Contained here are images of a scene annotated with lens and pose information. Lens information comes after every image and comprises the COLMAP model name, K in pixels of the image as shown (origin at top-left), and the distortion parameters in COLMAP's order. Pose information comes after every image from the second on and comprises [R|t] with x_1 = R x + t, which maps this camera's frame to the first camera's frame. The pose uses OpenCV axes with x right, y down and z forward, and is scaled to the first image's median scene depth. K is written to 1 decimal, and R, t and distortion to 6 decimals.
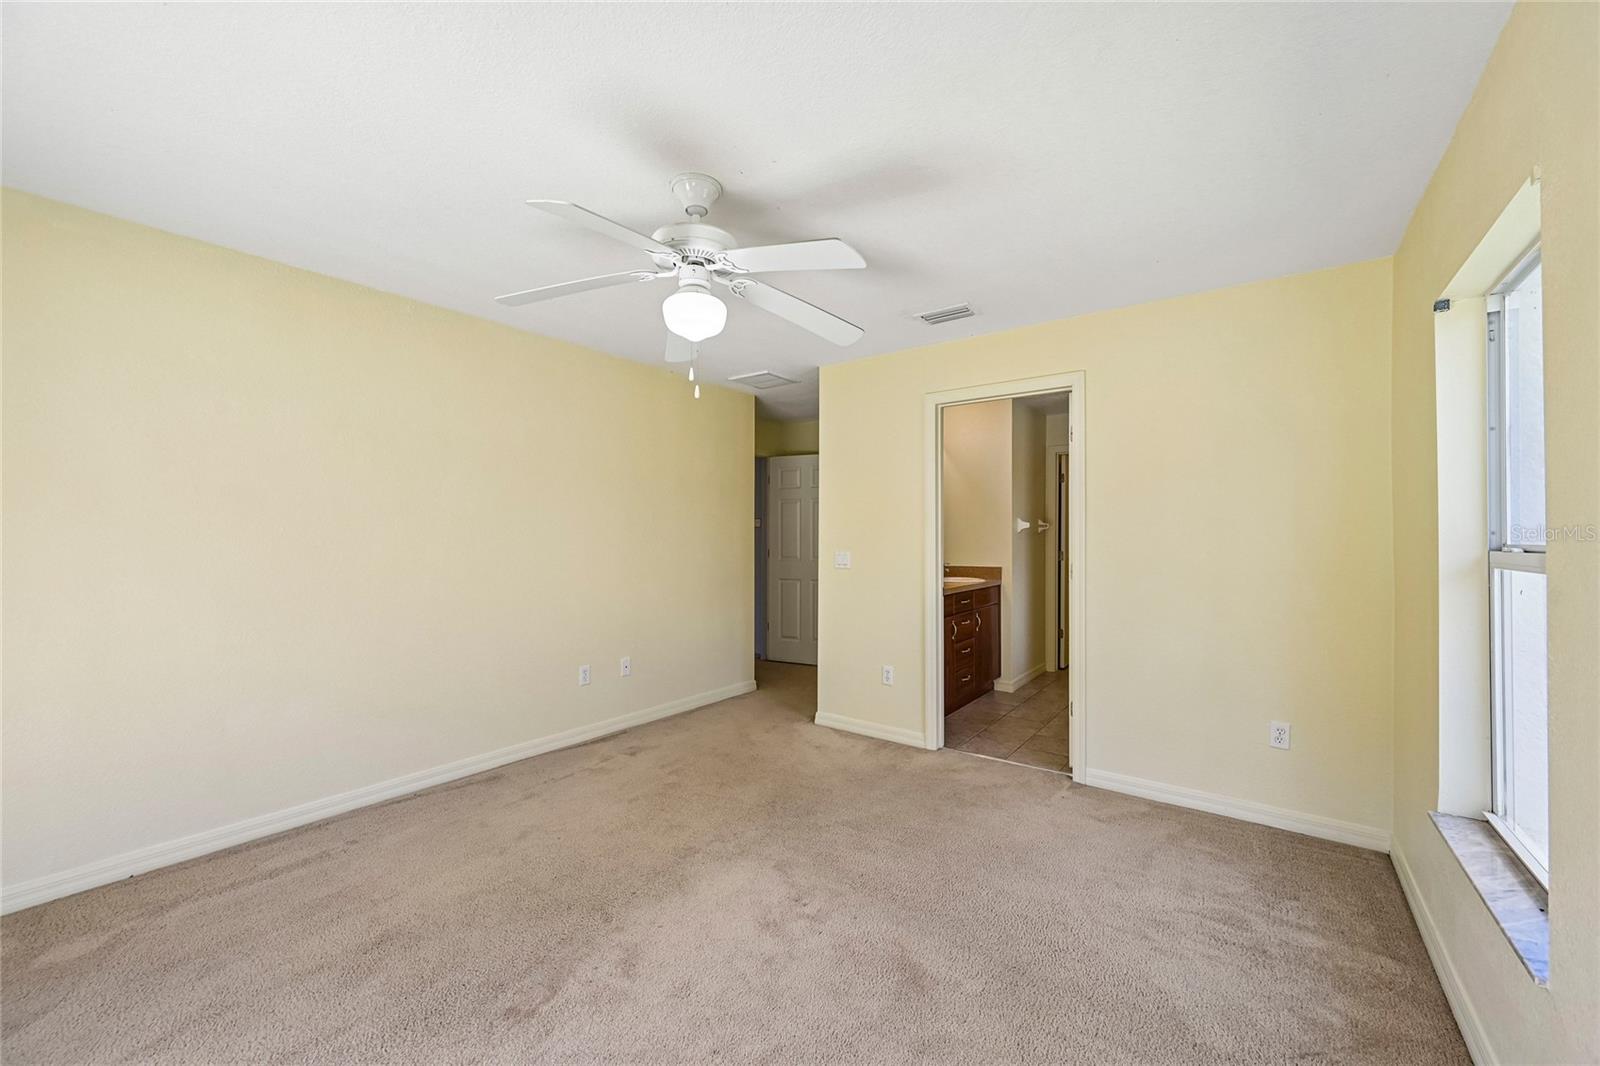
lens RADIAL K [[630.7, 0, 802.4], [0, 630.7, 535.0], [0, 0, 1]] dist [0.000193, 0.000230]
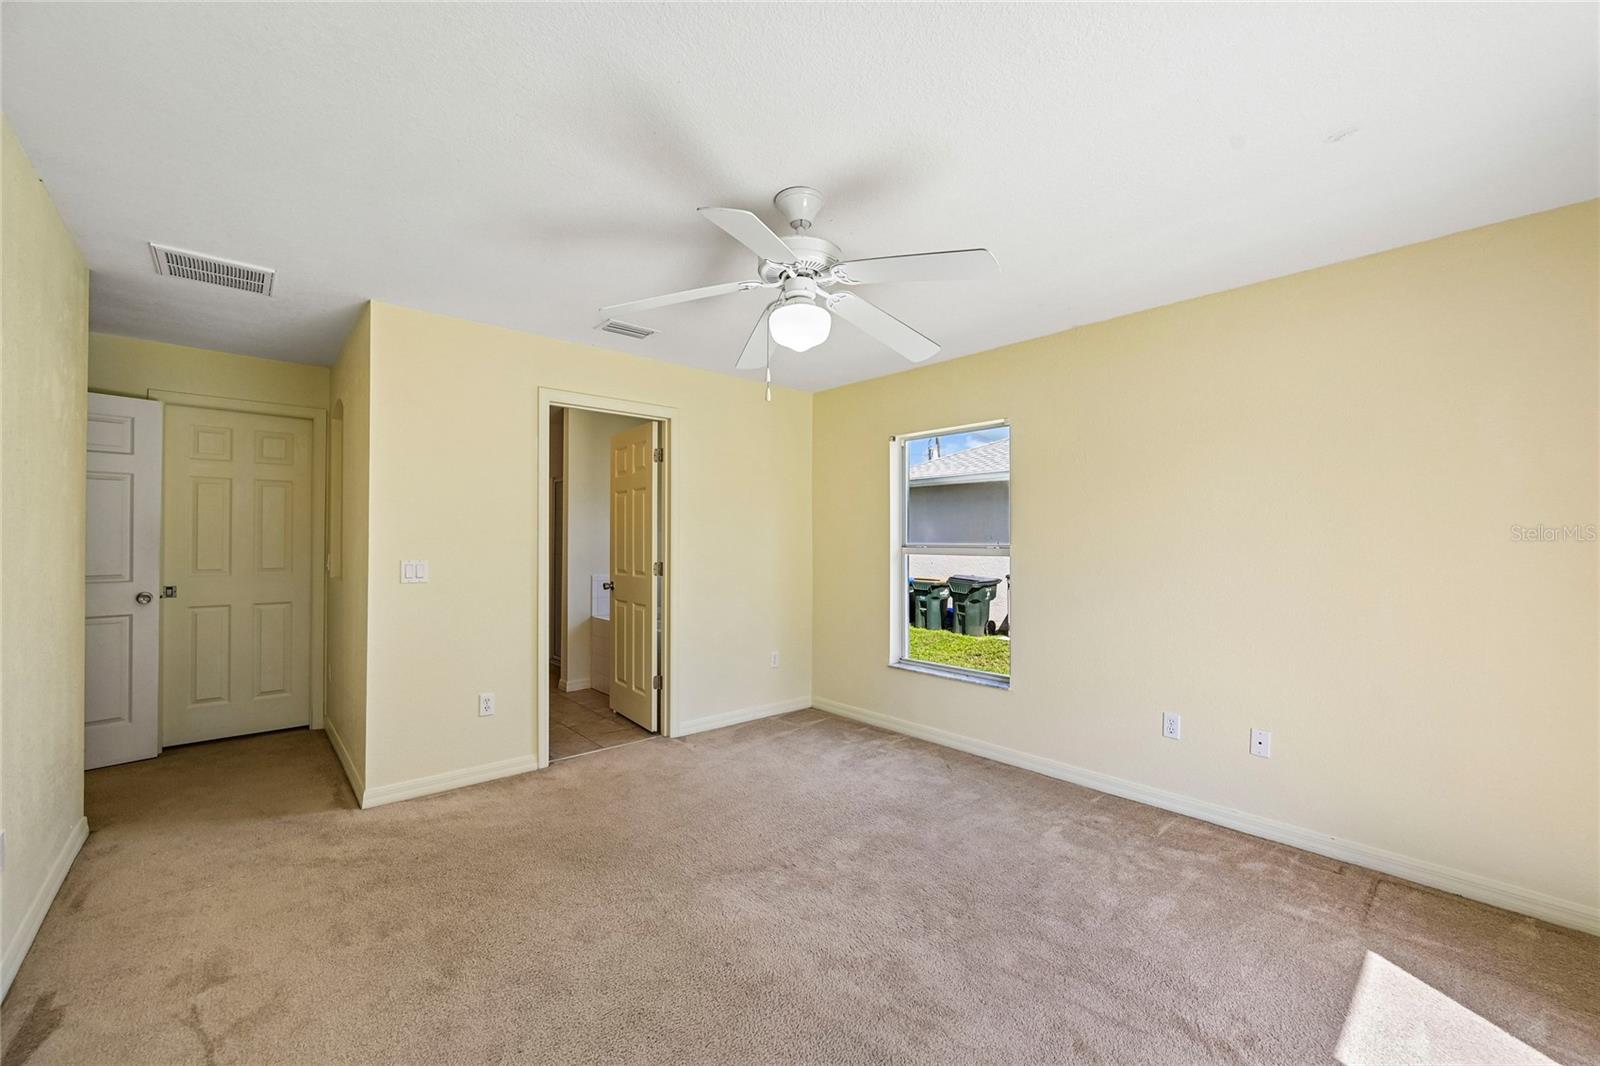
lens RADIAL K [[630.7, 0, 802.4], [0, 630.7, 535.0], [0, 0, 1]] dist [0.000193, 0.000230]
pose [[0.208318, 0.005683, 0.978045, -0.789138], [-0.003412, 0.999981, -0.005084, -0.003322], [-0.978055, -0.002278, 0.208333, 0.531054]]
